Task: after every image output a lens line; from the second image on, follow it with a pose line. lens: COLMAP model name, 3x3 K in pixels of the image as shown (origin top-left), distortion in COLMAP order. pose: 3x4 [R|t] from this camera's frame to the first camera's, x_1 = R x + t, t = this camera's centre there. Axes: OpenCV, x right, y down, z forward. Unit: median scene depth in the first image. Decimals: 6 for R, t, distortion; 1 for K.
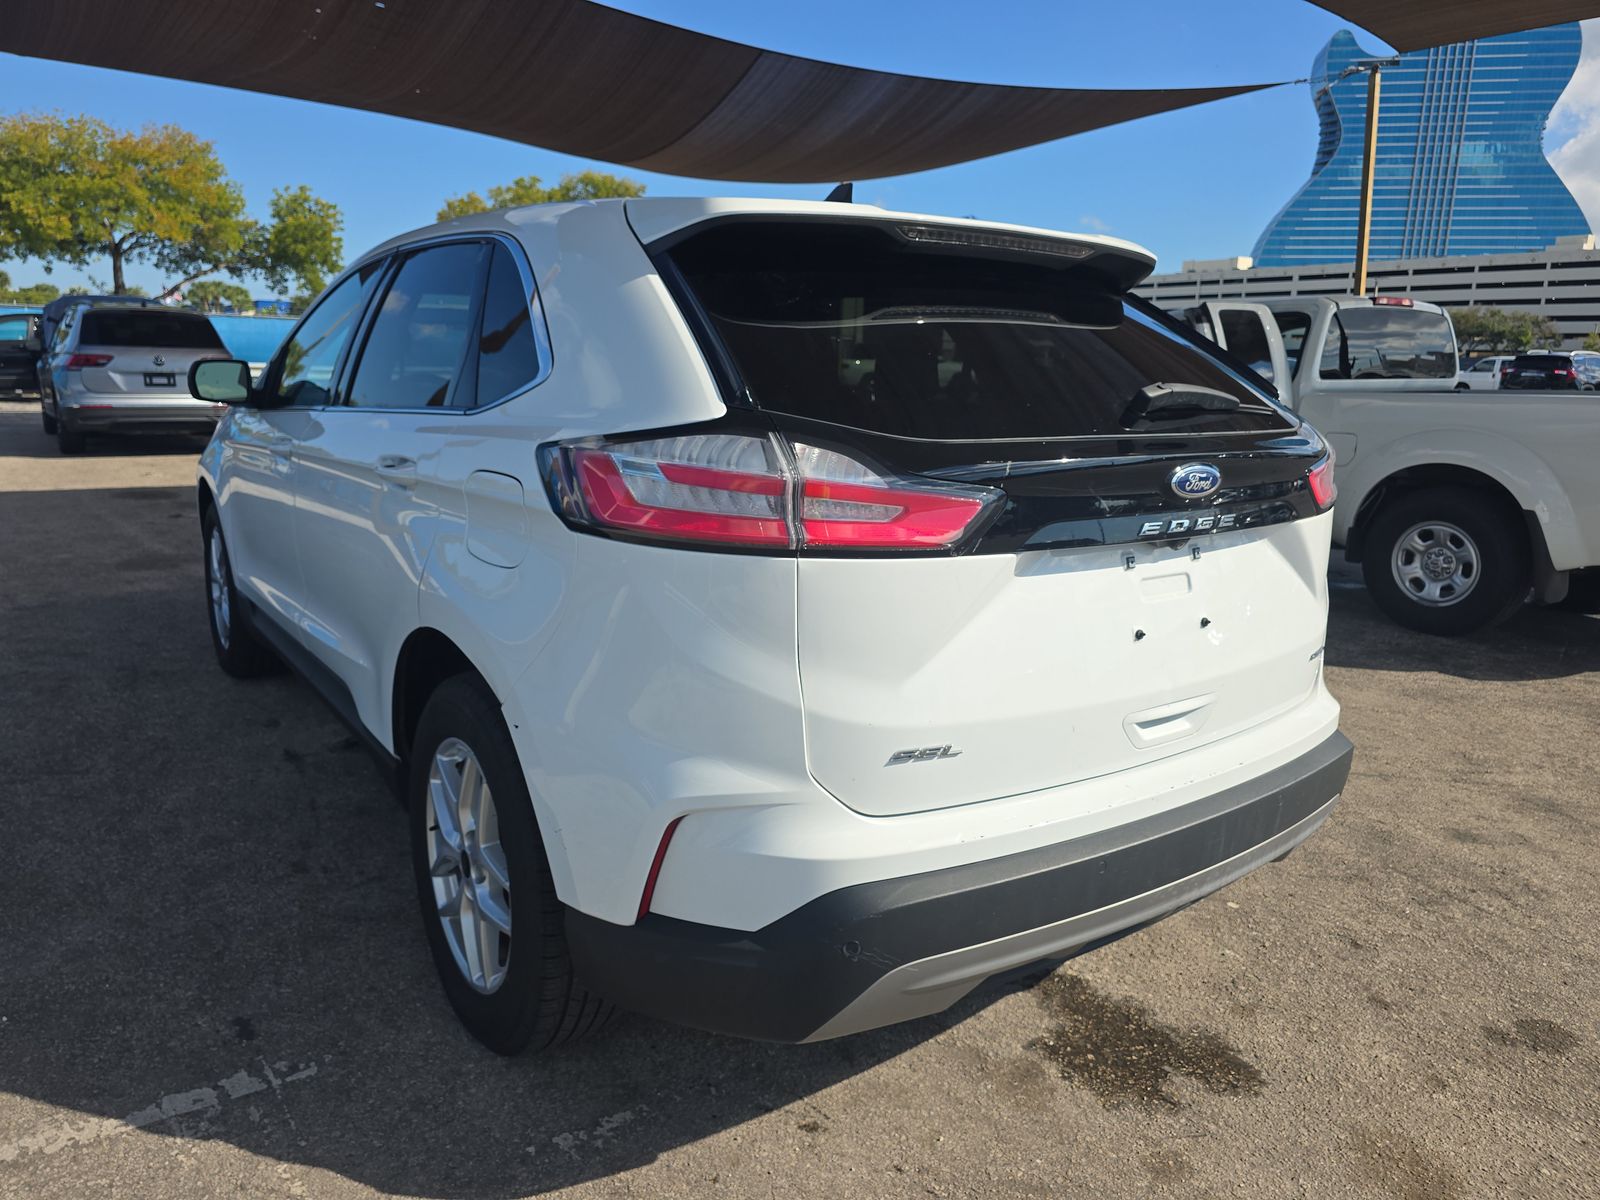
lens RADIAL K [[1072.9, 0, 801.3], [0, 1072.9, 603.0], [0, 0, 1]] dist [0.033656, -0.028497]
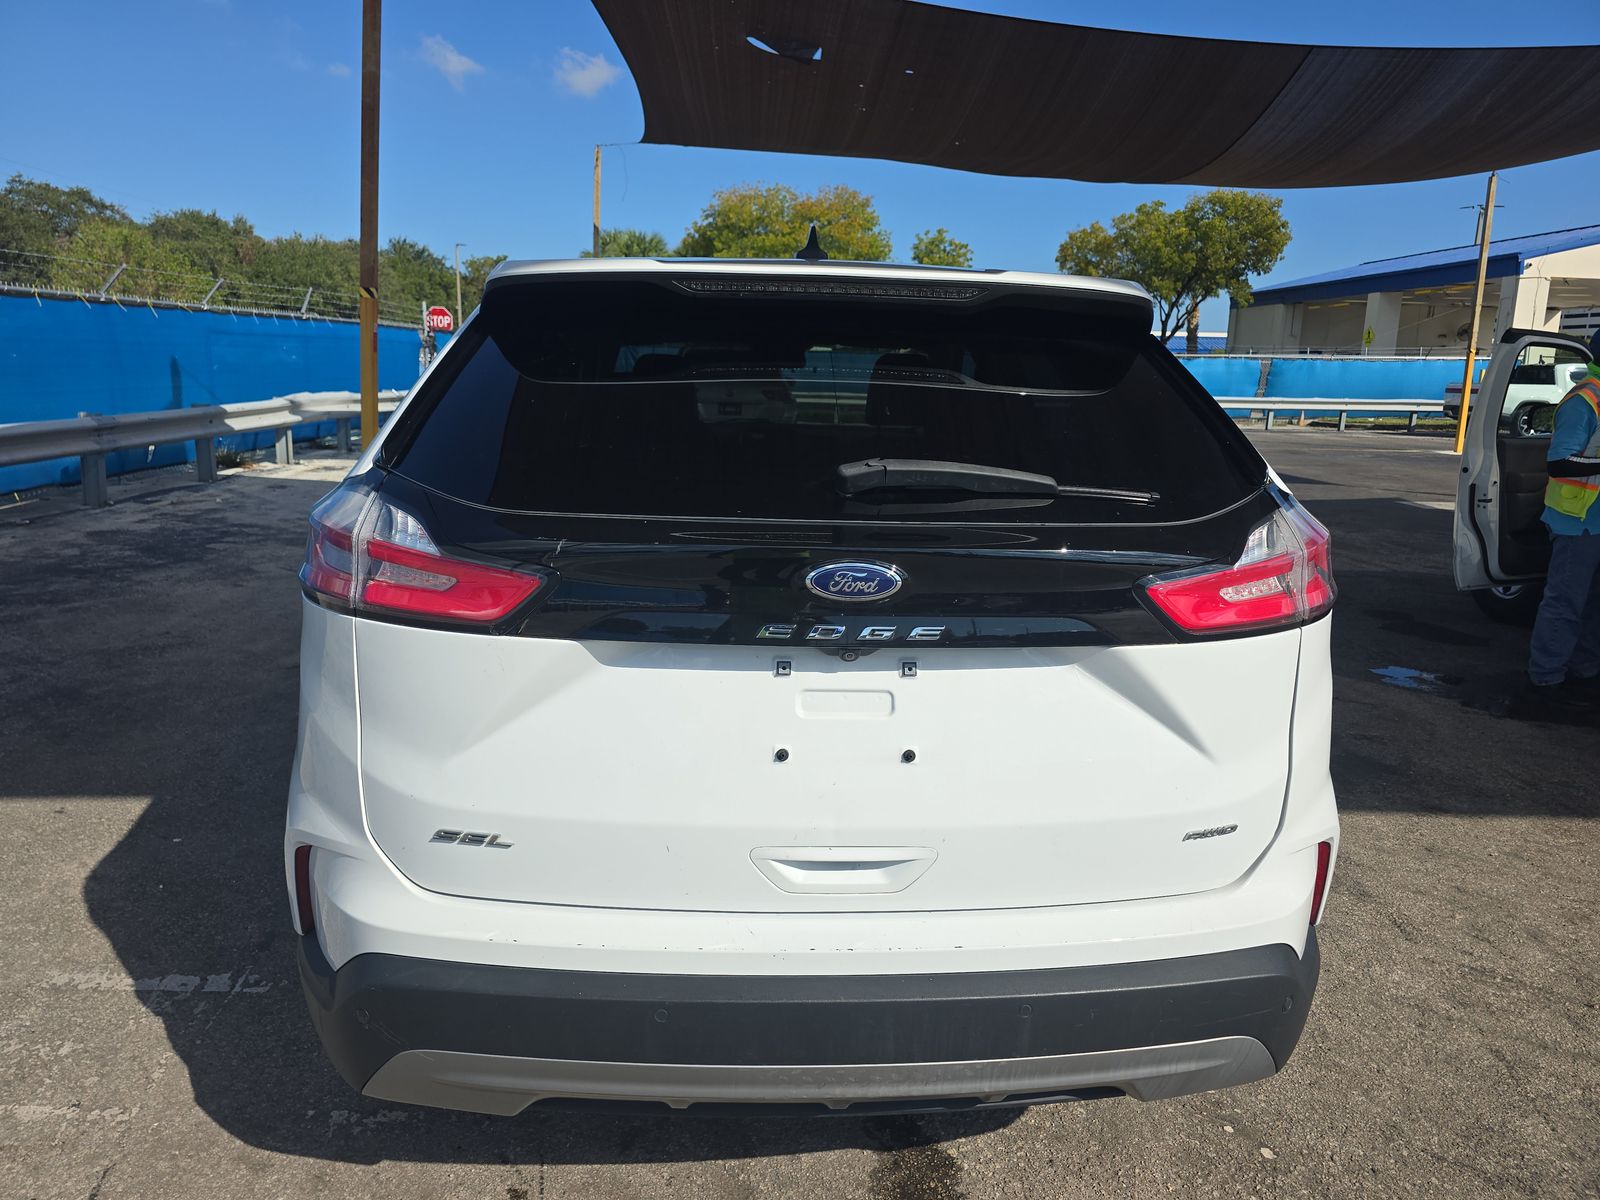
lens RADIAL K [[1072.9, 0, 802.2], [0, 1072.9, 597.6], [0, 0, 1]] dist [0.033656, -0.028497]
pose [[0.847760, 0.107173, -0.519438, 0.557053], [-0.121108, 0.992614, 0.007144, -0.074994], [0.516367, 0.056851, 0.854478, 0.214065]]
